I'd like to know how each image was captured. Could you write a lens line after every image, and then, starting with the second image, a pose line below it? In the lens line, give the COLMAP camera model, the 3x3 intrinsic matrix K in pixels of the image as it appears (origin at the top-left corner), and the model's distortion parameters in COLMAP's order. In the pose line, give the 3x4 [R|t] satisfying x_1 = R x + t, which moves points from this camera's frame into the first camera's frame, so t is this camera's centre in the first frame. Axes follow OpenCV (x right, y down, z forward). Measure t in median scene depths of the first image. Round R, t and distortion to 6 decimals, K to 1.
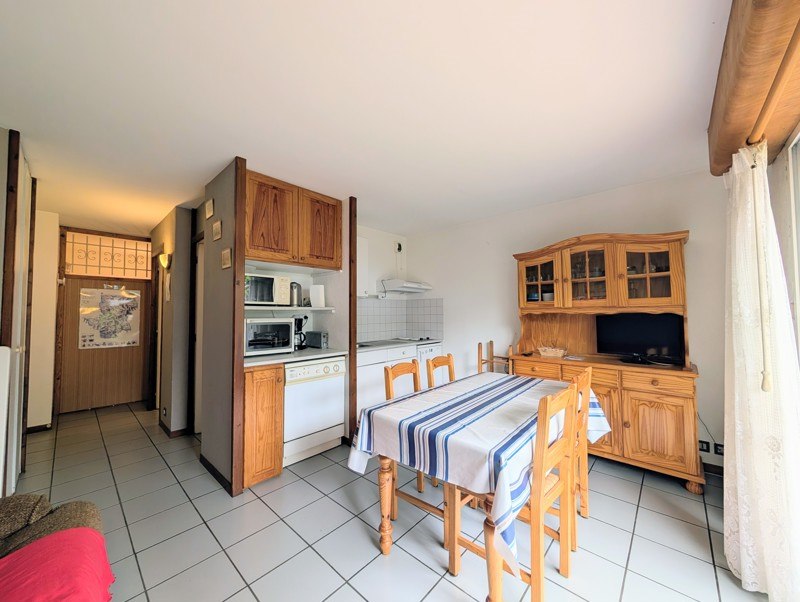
lens RADIAL K [[301.9, 0, 398.4], [0, 301.9, 300.9], [0, 0, 1]] dist [-0.000363, -0.000710]
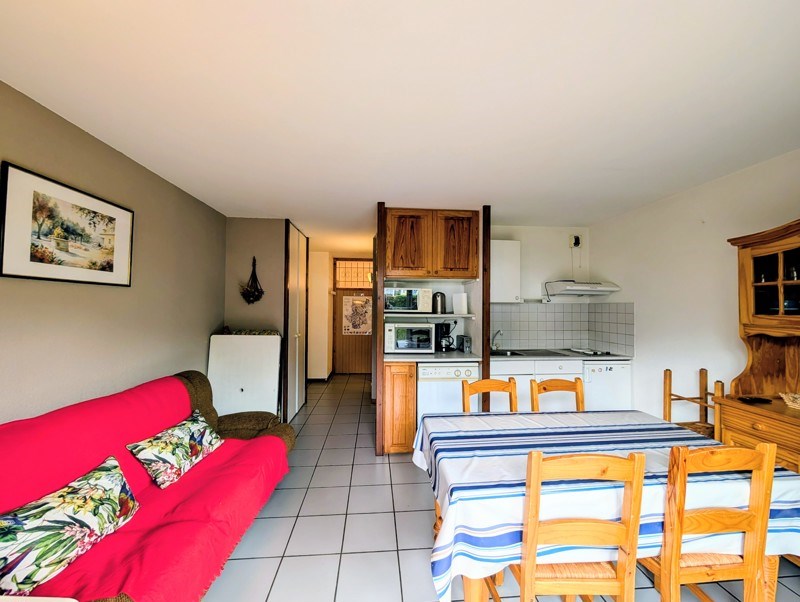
lens RADIAL K [[301.9, 0, 399.3], [0, 301.9, 301.3], [0, 0, 1]] dist [-0.000363, -0.000710]
pose [[0.731317, -0.001850, -0.682035, 0.322612], [0.016892, 0.999739, 0.015401, -0.046702], [0.681829, -0.022784, 0.731157, 0.063869]]
